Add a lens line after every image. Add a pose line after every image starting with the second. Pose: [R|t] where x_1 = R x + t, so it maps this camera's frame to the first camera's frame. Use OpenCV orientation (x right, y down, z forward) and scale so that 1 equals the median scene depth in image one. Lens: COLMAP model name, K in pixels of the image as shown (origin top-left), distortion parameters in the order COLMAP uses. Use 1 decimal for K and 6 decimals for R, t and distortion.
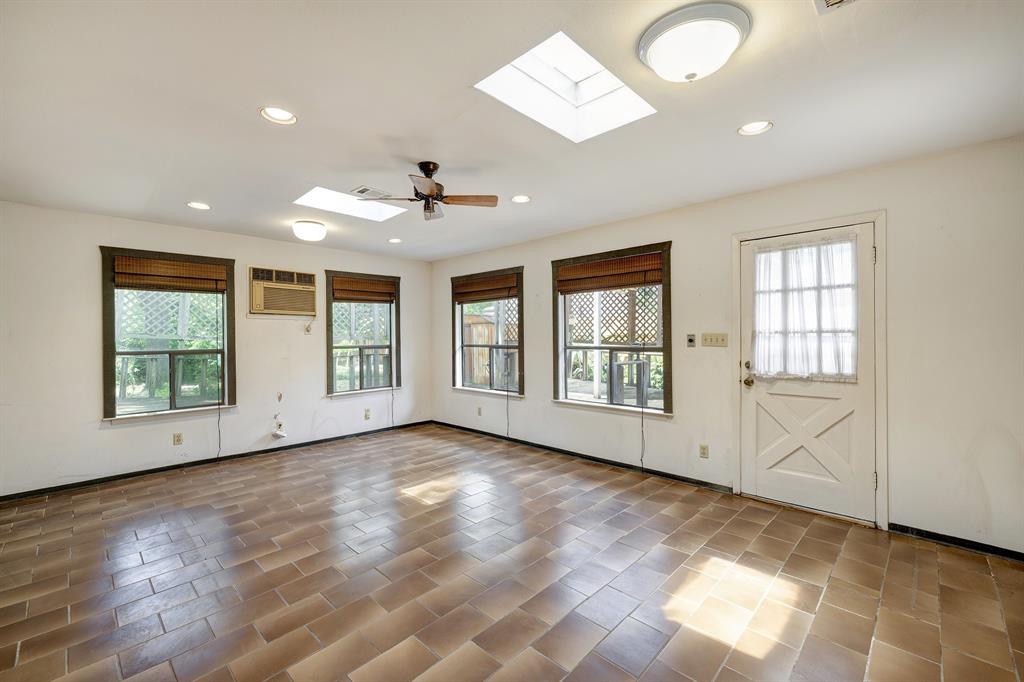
lens RADIAL K [[420.4, 0, 502.1], [0, 420.4, 337.9], [0, 0, 1]] dist [-0.000490, -0.000009]
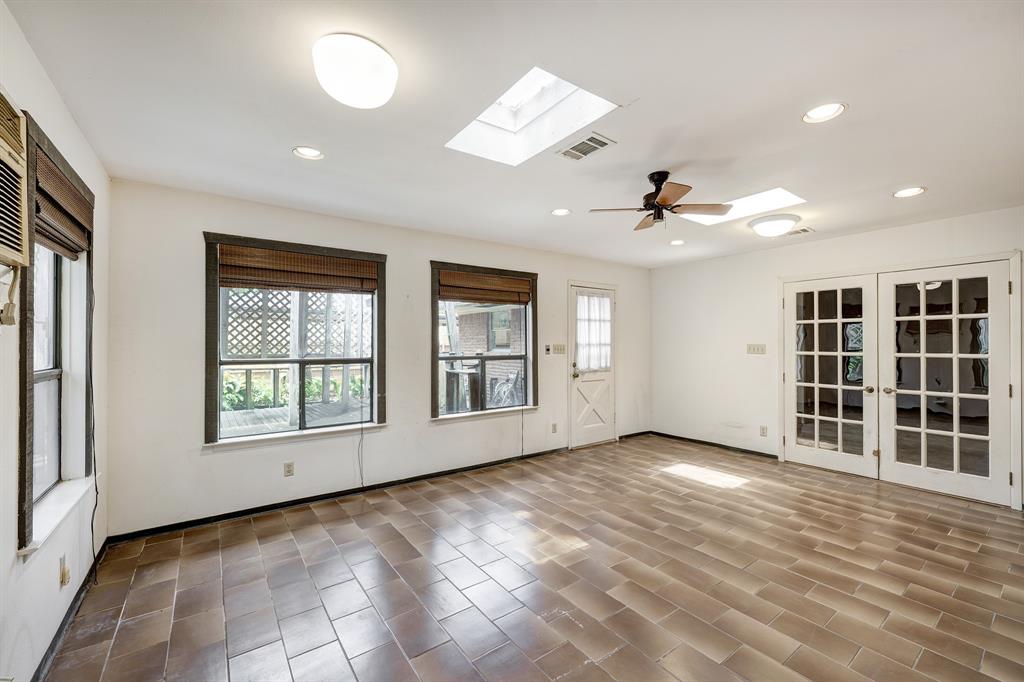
lens RADIAL K [[420.4, 0, 503.7], [0, 420.4, 344.2], [0, 0, 1]] dist [-0.000490, -0.000009]
pose [[0.168243, 0.010377, 0.985691, -0.951953], [0.003654, 0.999931, -0.011151, 0.003259], [-0.985739, 0.005478, 0.168194, 0.936683]]
